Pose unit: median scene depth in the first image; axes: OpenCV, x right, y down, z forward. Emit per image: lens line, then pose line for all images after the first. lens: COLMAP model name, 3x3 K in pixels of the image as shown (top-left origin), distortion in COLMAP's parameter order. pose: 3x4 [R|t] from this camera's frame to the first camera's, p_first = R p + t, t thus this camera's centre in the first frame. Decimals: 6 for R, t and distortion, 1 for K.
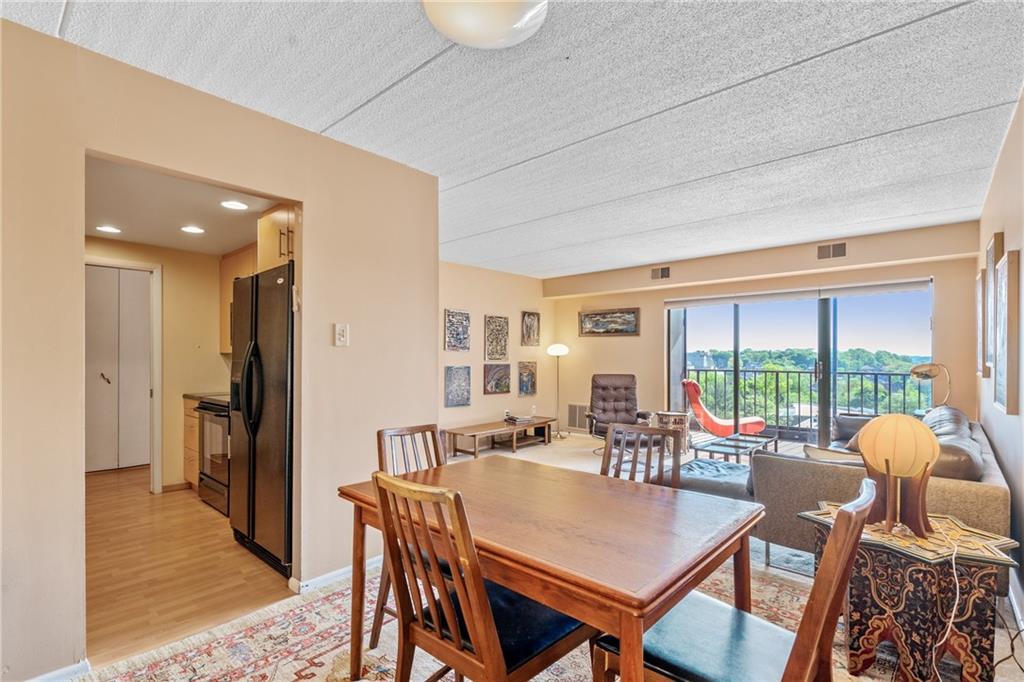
lens RADIAL K [[458.4, 0, 510.1], [0, 458.4, 357.7], [0, 0, 1]] dist [-0.004146, 0.000355]
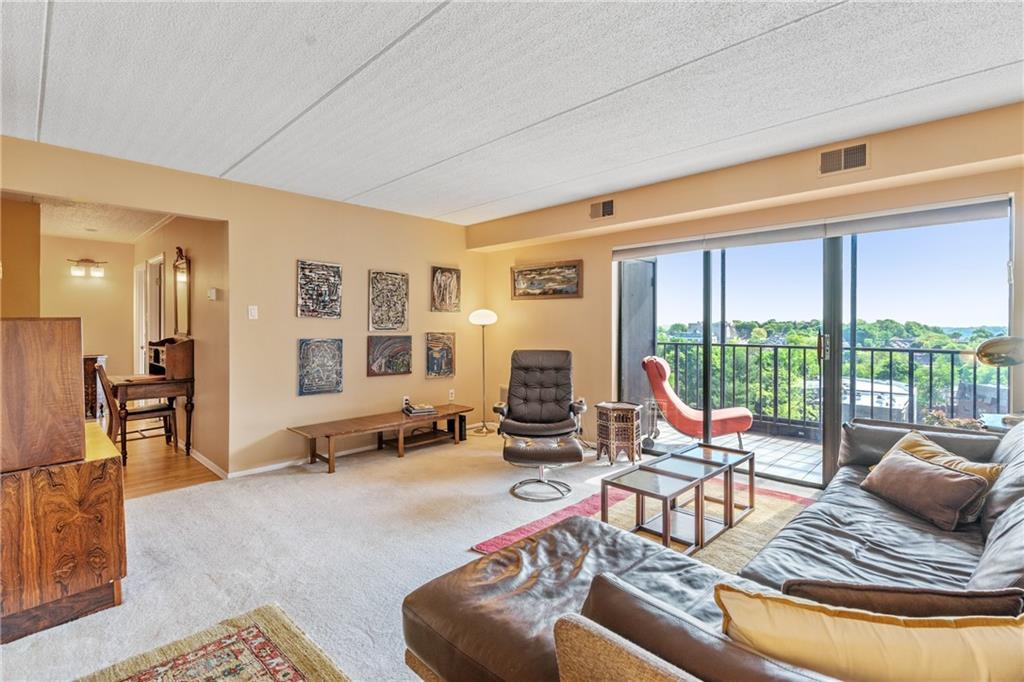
lens RADIAL K [[458.4, 0, 512.2], [0, 458.4, 329.1], [0, 0, 1]] dist [-0.004146, 0.000355]
pose [[0.999352, 0.002328, -0.035907, 0.196011], [-0.002223, 0.999993, 0.002968, 0.000461], [0.035913, -0.002886, 0.999351, 0.255737]]
